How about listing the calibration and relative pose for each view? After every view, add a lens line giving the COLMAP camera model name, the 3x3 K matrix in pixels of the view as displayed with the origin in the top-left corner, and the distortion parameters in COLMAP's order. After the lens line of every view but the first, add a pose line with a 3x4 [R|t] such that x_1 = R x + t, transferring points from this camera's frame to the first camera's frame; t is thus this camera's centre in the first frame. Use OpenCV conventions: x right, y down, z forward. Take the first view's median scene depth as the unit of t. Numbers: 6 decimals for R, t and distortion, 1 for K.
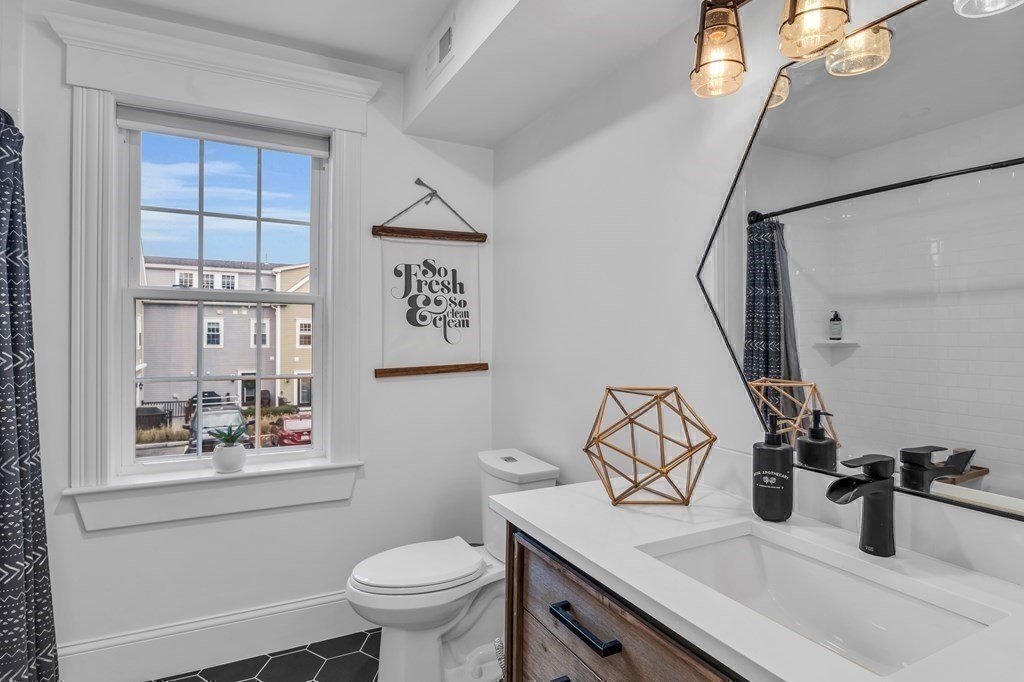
lens RADIAL K [[574.9, 0, 512.6], [0, 574.9, 336.5], [0, 0, 1]] dist [0.004289, 0.000573]
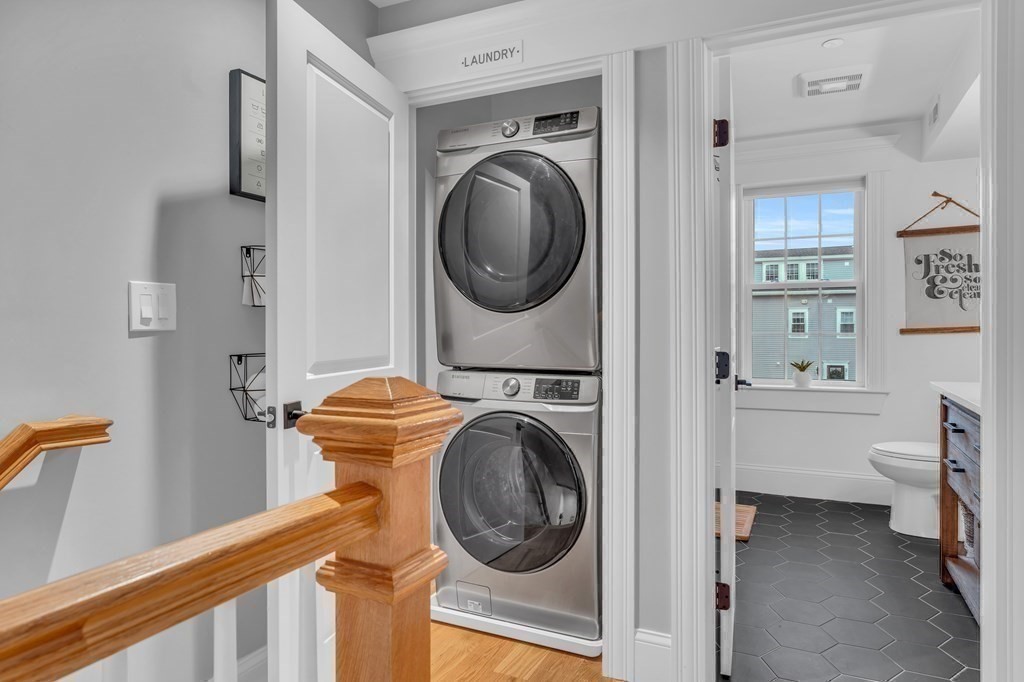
lens RADIAL K [[604.0, 0, 516.7], [0, 604.0, 332.9], [0, 0, 1]] dist [-0.014803, 0.000760]
pose [[0.608152, 0.000371, -0.793820, 0.363164], [0.007294, 0.999955, 0.006056, 0.048245], [0.793787, -0.009473, 0.608122, -0.670101]]
